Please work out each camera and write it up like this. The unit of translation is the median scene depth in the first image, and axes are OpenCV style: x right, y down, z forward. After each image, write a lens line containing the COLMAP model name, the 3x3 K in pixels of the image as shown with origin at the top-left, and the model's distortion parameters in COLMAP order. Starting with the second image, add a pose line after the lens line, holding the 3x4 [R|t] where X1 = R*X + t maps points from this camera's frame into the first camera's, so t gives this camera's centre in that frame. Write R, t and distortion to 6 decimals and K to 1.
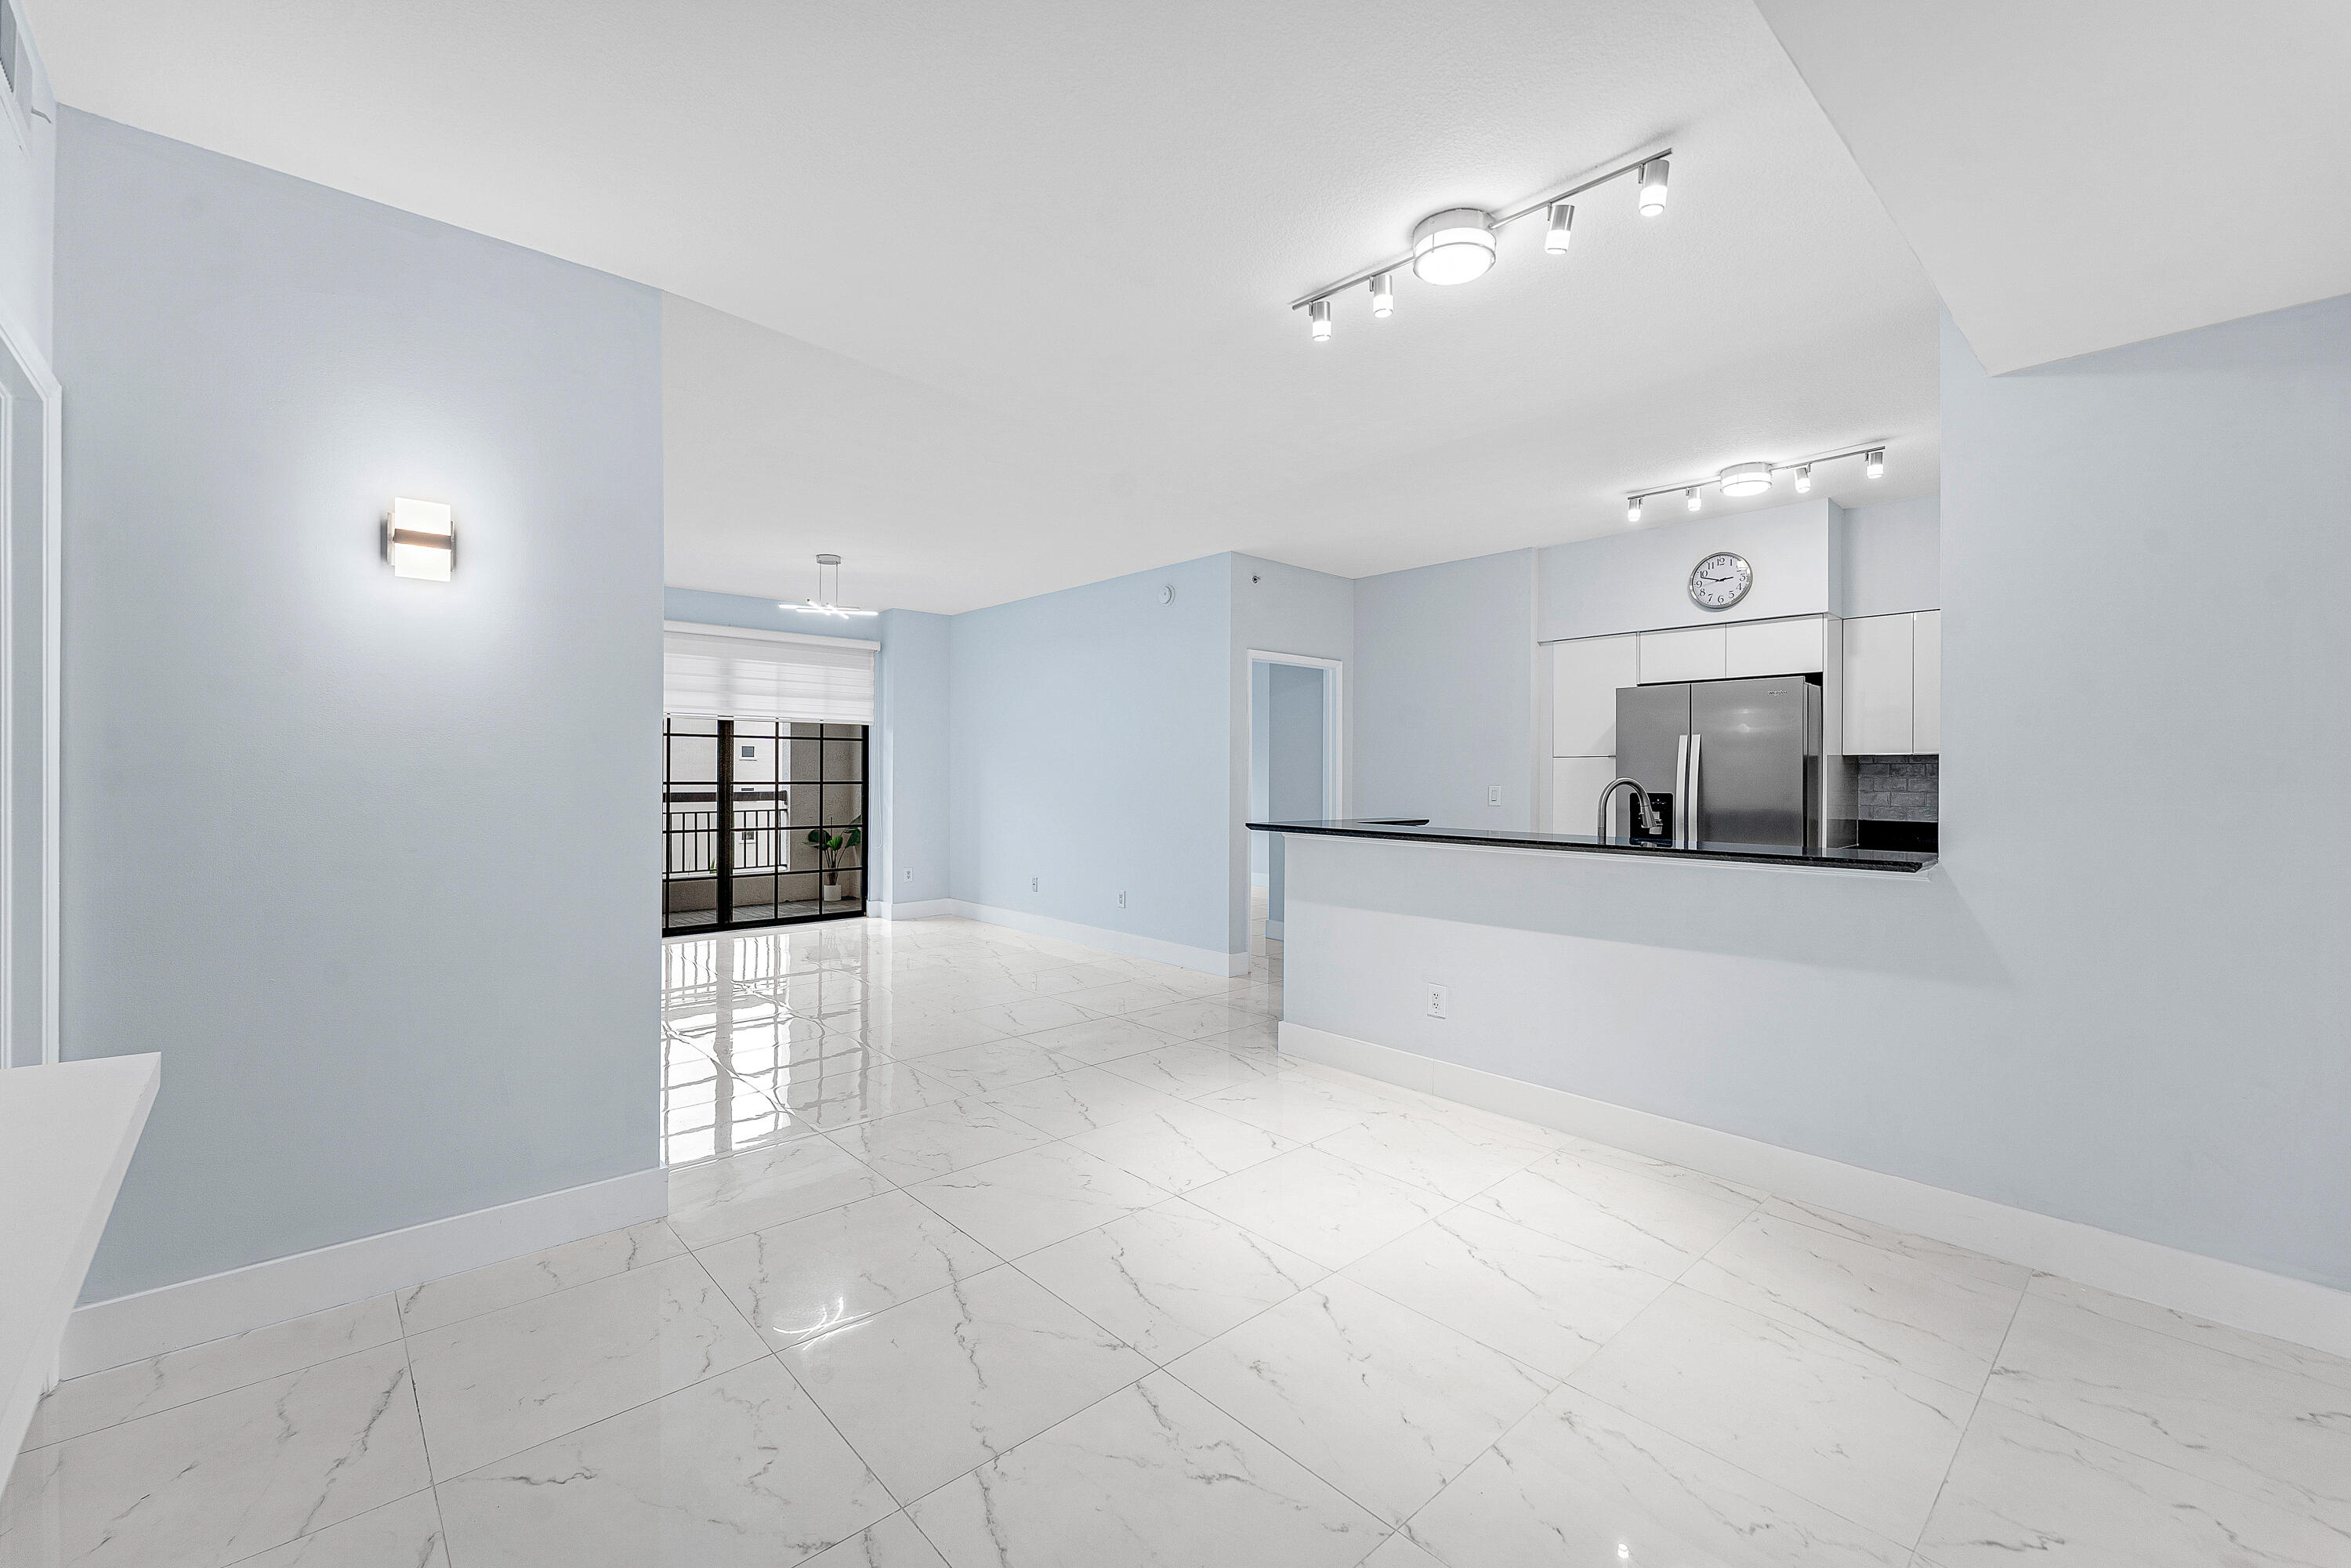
lens RADIAL K [[962.5, 0, 1192.6], [0, 962.5, 776.8], [0, 0, 1]] dist [-0.000844, -0.000226]
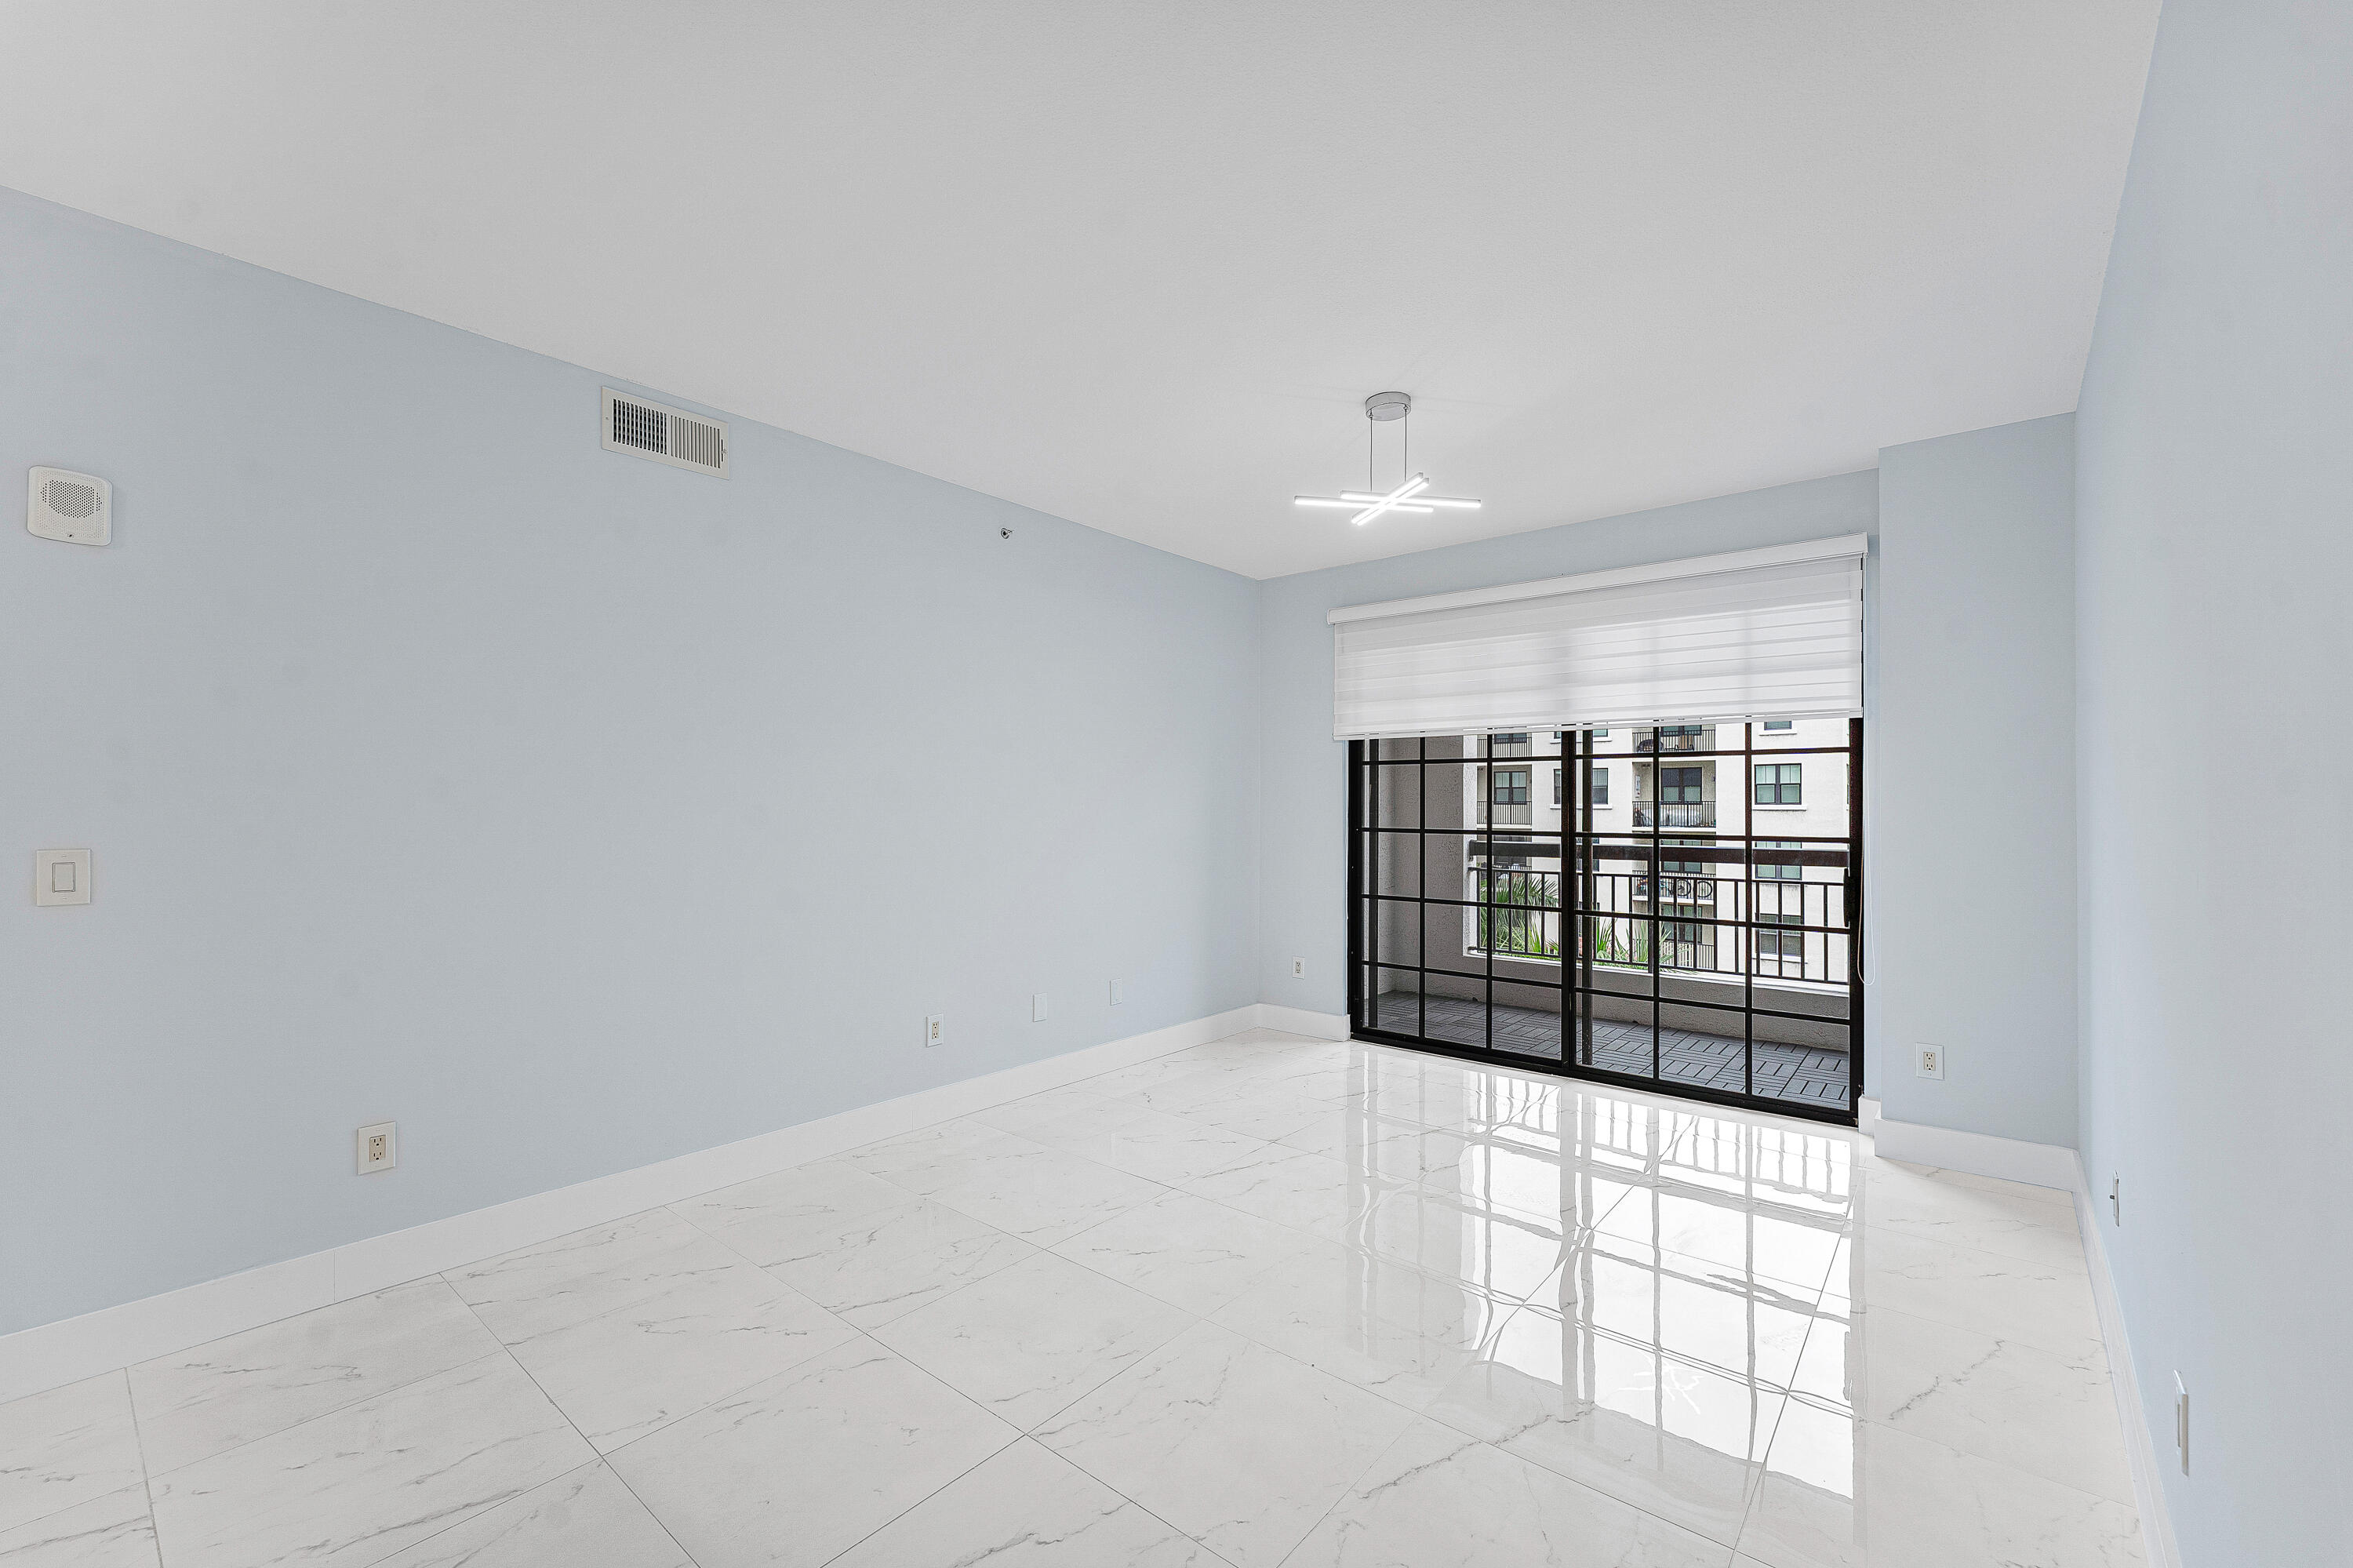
lens RADIAL K [[963.4, 0, 1161.7], [0, 963.4, 806.5], [0, 0, 1]] dist [-0.000844, -0.000226]
pose [[0.103441, -0.007650, -0.994606, 0.095072], [-0.010683, 0.999904, -0.008802, -0.002690], [0.994578, 0.011536, 0.103350, 0.631403]]
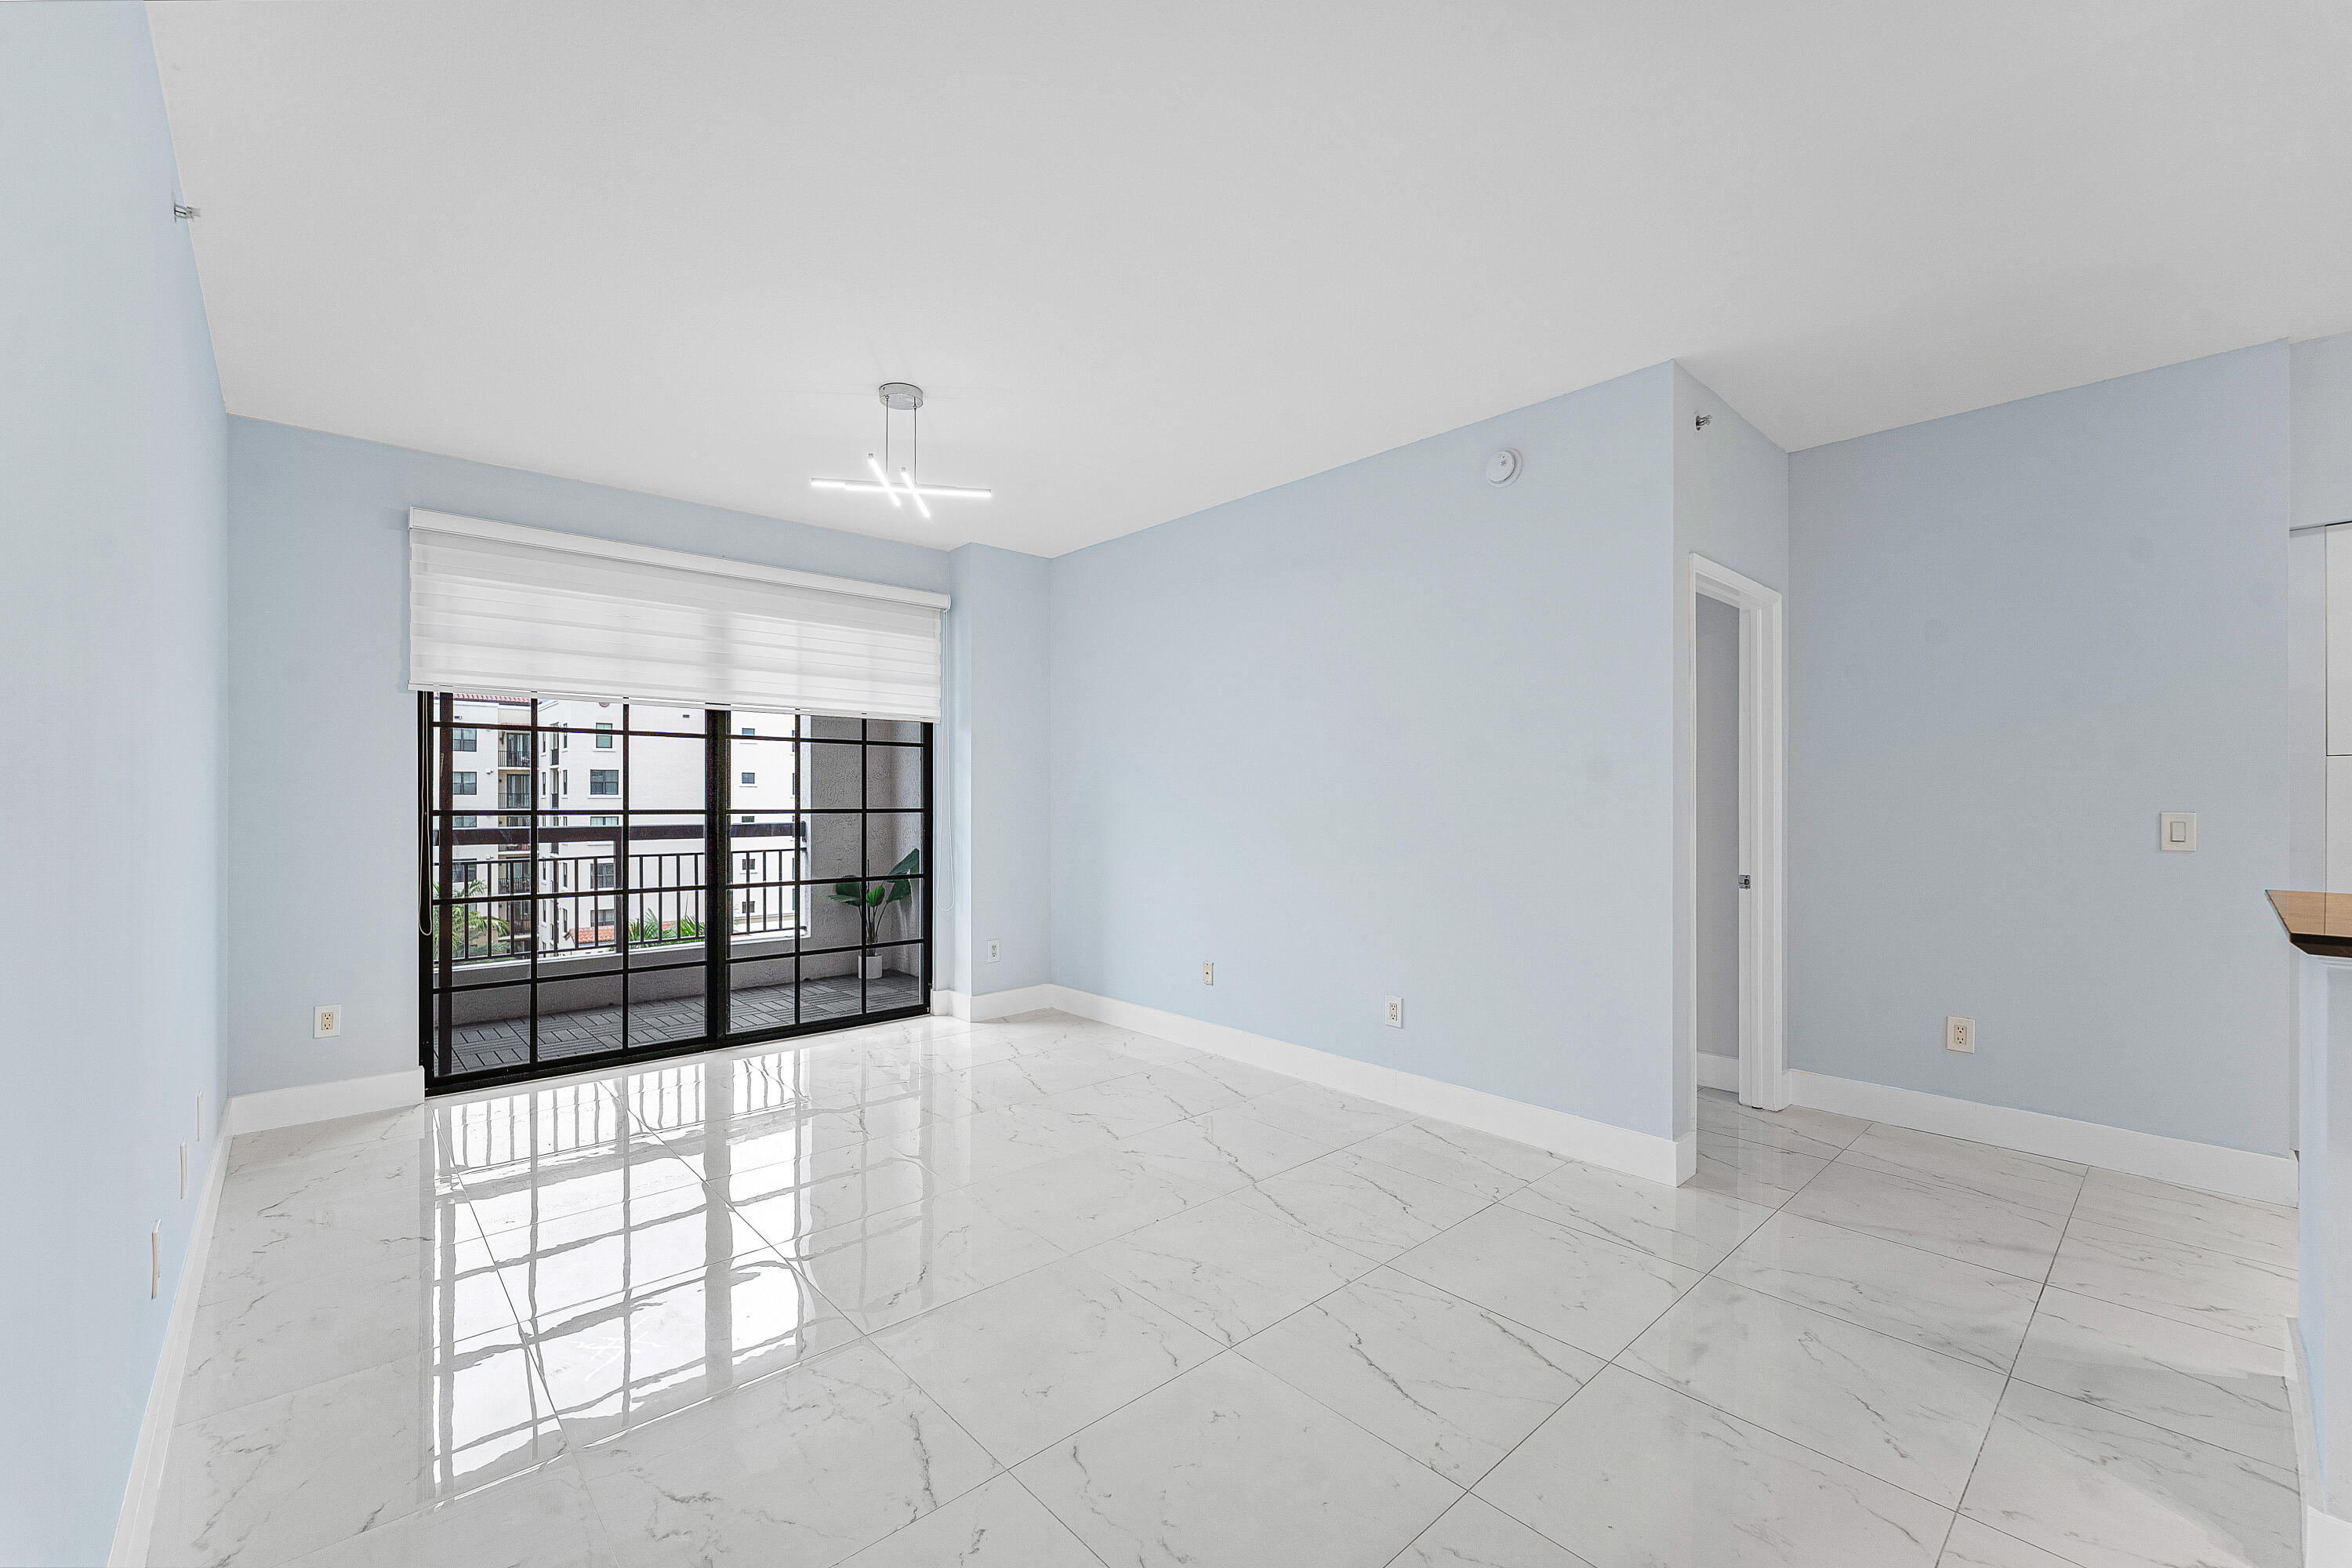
lens RADIAL K [[962.9, 0, 1152.5], [0, 962.9, 798.5], [0, 0, 1]] dist [-0.000844, -0.000226]
pose [[0.999401, -0.002563, -0.034515, -0.167901], [0.002398, 0.999985, -0.004824, 0.001887], [0.034527, 0.004738, 0.999393, 0.356145]]
